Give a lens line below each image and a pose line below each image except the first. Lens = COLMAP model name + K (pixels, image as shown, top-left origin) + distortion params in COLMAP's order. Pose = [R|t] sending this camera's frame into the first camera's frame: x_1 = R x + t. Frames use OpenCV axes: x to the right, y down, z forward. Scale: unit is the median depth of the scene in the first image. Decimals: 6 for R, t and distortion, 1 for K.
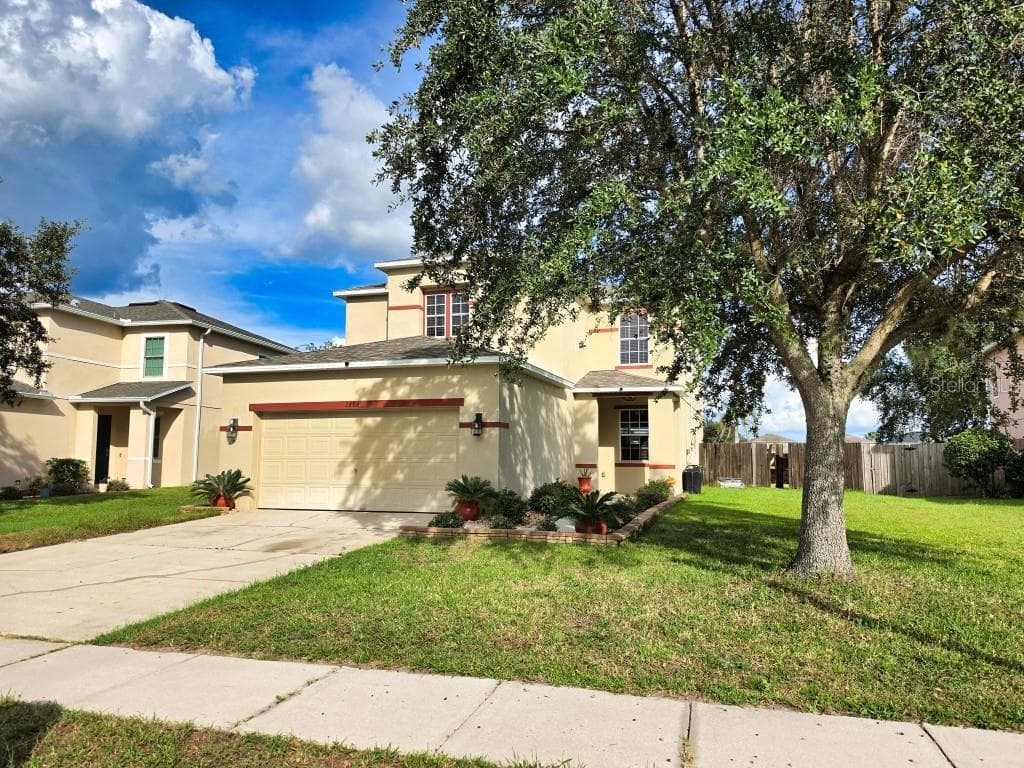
lens RADIAL K [[680.1, 0, 512.0], [0, 680.1, 384.0], [0, 0, 1]] dist [0.087557, -0.124591]
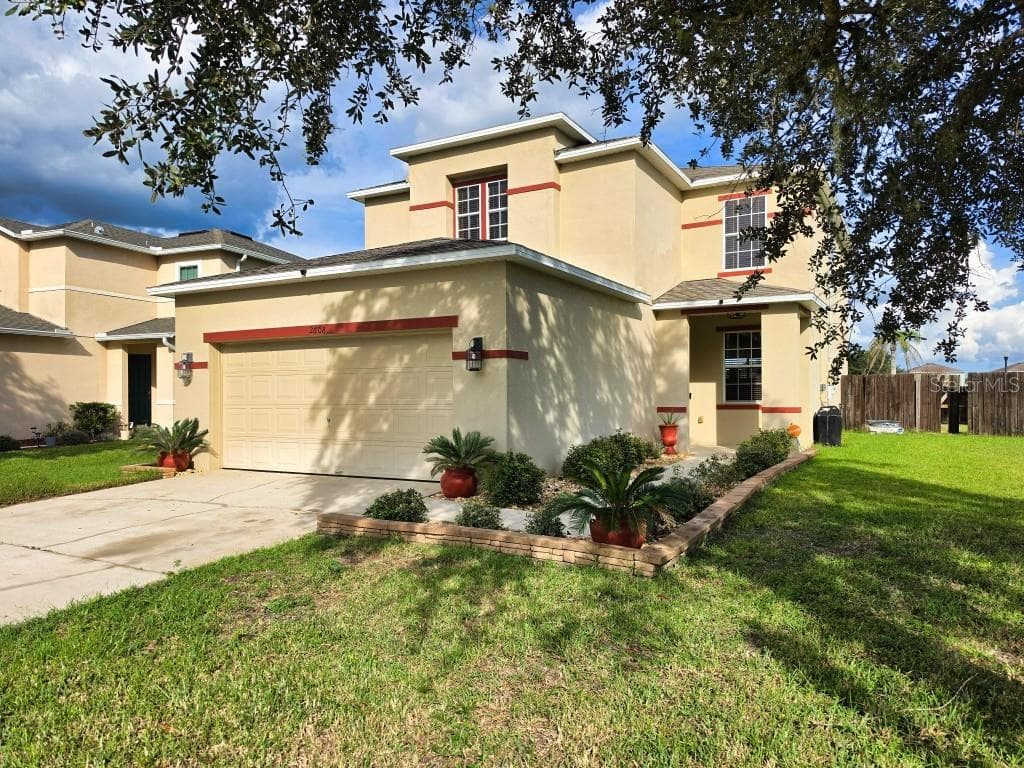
lens RADIAL K [[680.1, 0, 512.0], [0, 680.1, 384.0], [0, 0, 1]] dist [0.087557, -0.124591]
pose [[0.982741, -0.012794, -0.184544, 0.079741], [0.030030, 0.995406, 0.090909, 0.021934], [0.182533, -0.094882, 0.978611, 0.262534]]
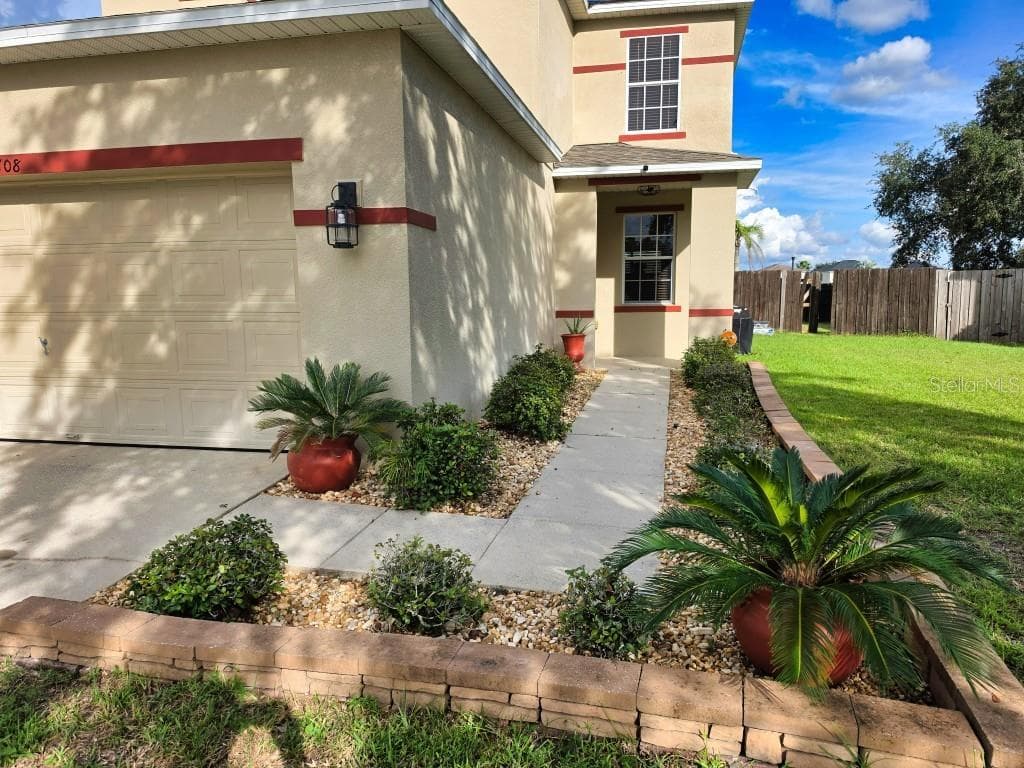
lens RADIAL K [[680.1, 0, 512.0], [0, 680.1, 384.0], [0, 0, 1]] dist [0.087557, -0.124591]
pose [[0.994403, -0.023784, 0.102939, -0.003003], [-0.001639, 0.970742, 0.240119, 0.044378], [-0.105638, -0.238944, 0.965270, 0.472282]]
